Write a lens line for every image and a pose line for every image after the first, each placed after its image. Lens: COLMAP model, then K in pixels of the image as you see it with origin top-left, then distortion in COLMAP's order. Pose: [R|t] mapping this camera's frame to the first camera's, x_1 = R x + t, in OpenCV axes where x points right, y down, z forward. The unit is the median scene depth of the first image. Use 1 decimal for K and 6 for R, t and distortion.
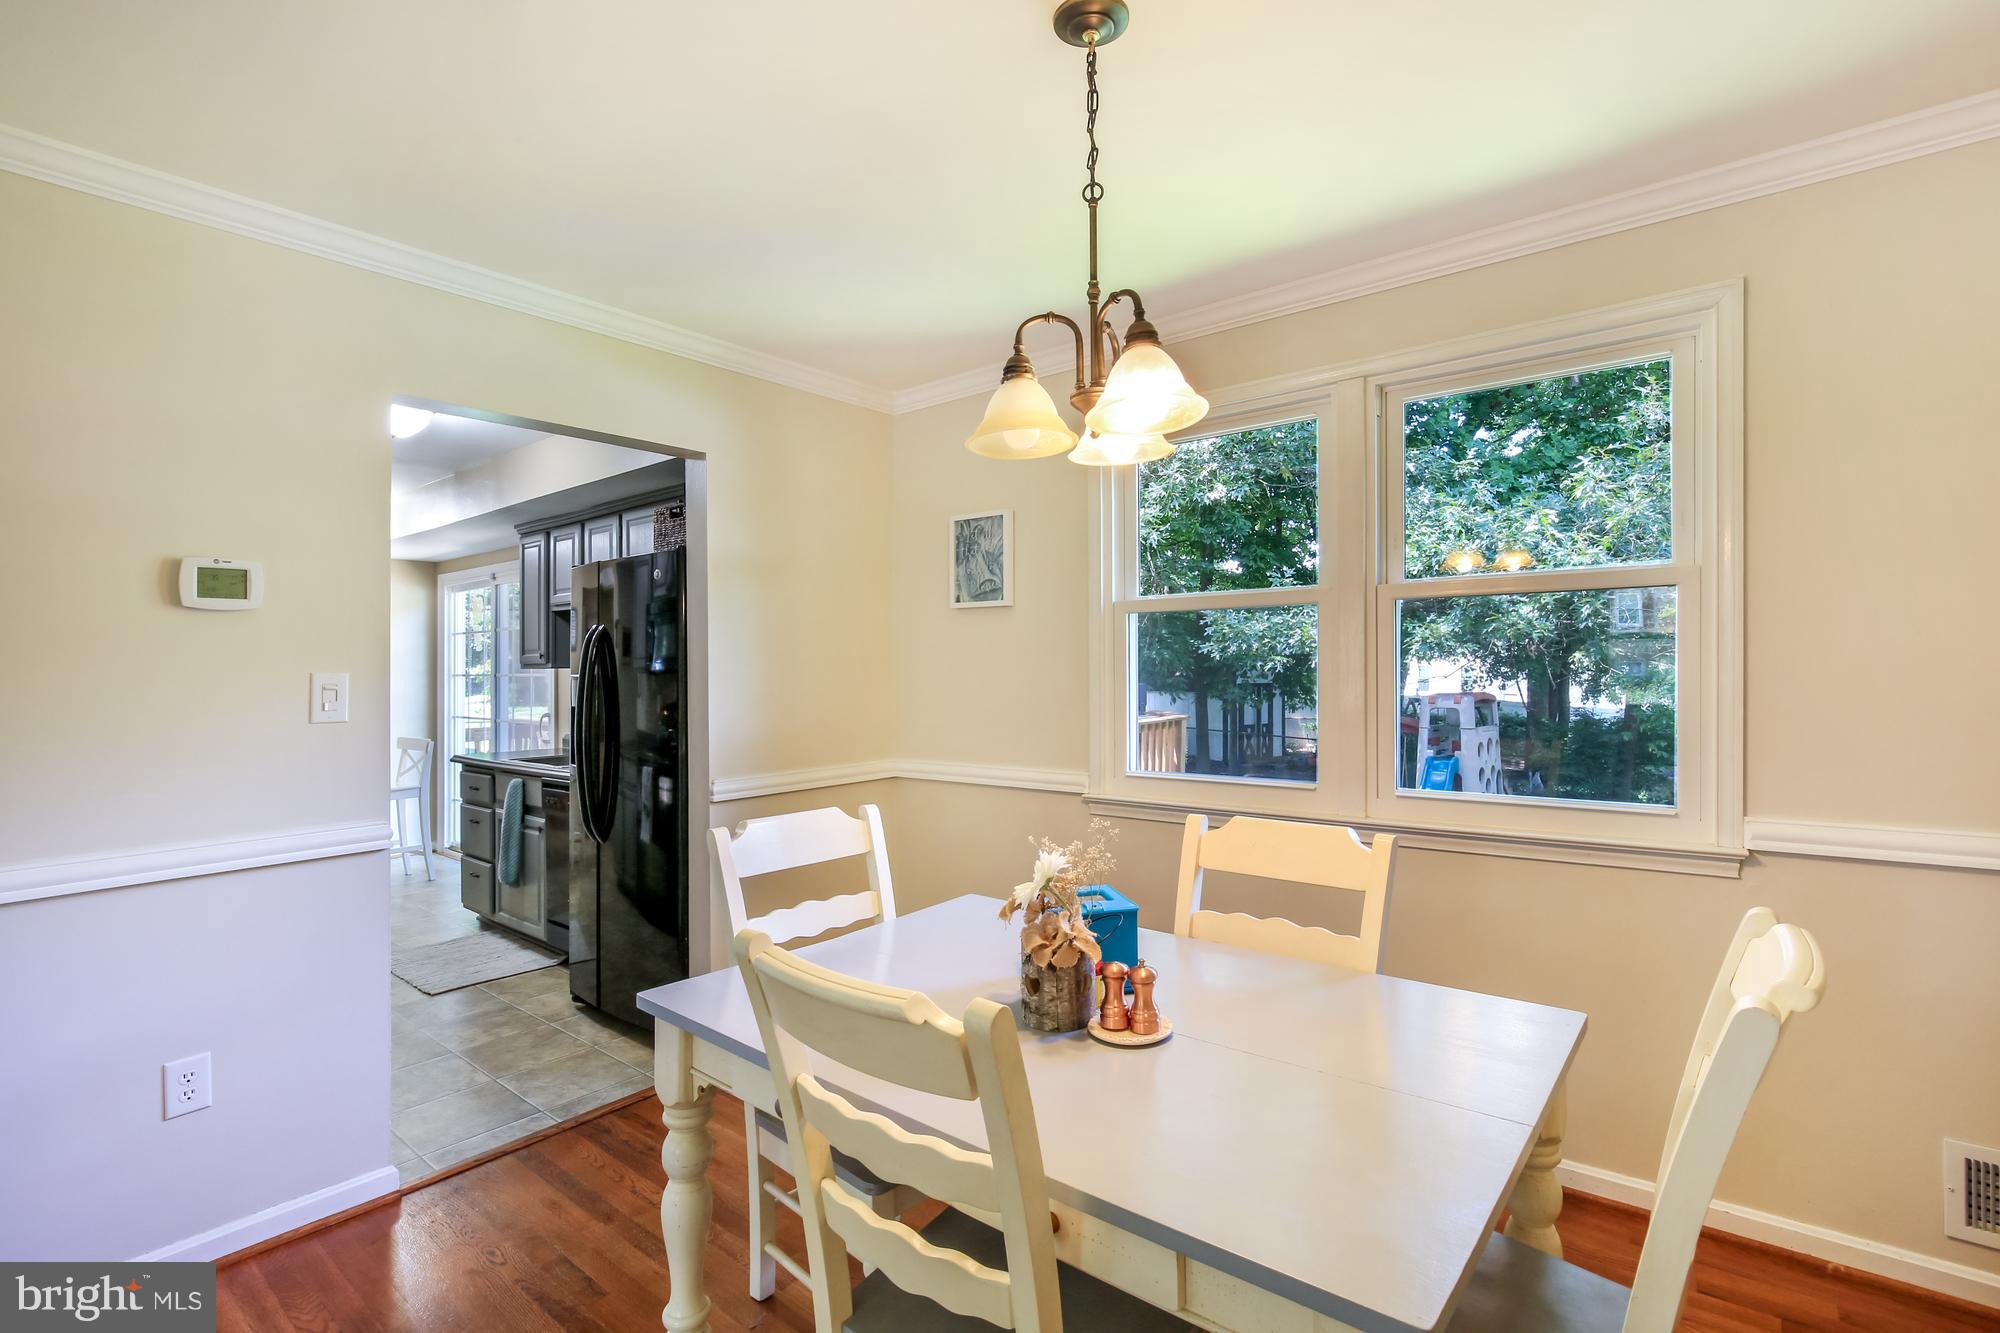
lens RADIAL K [[923.0, 0, 1007.1], [0, 923.0, 670.8], [0, 0, 1]] dist [-0.038291, 0.011867]
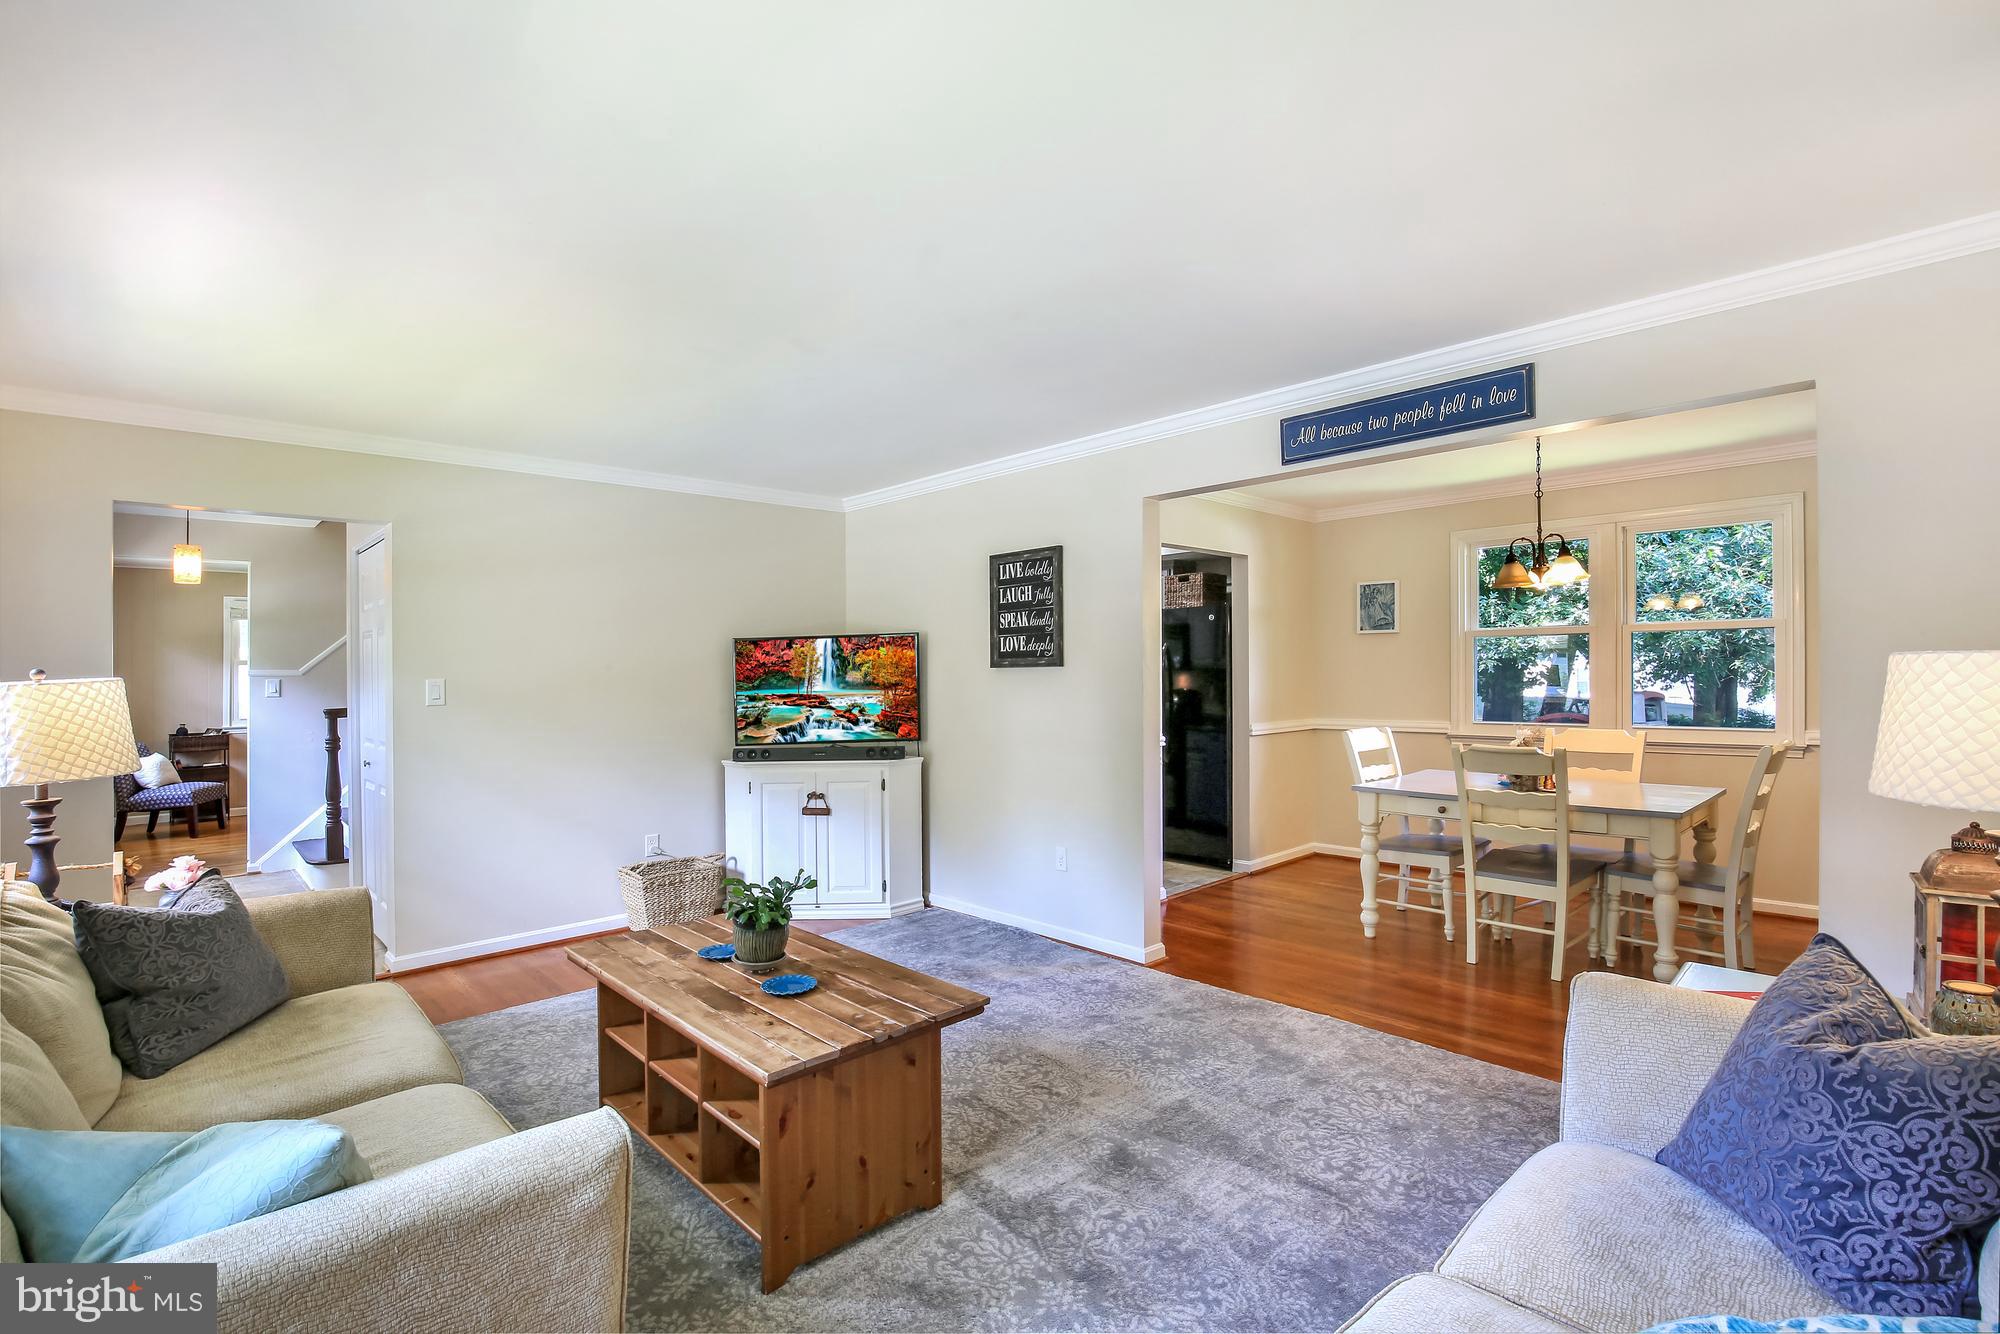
lens RADIAL K [[923.0, 0, 1007.1], [0, 923.0, 671.3], [0, 0, 1]] dist [-0.038291, 0.011867]
pose [[0.991719, -0.000141, -0.128426, -0.297576], [-0.000461, 0.999989, -0.004651, 0.008600], [0.128425, 0.004672, 0.991708, -0.506504]]
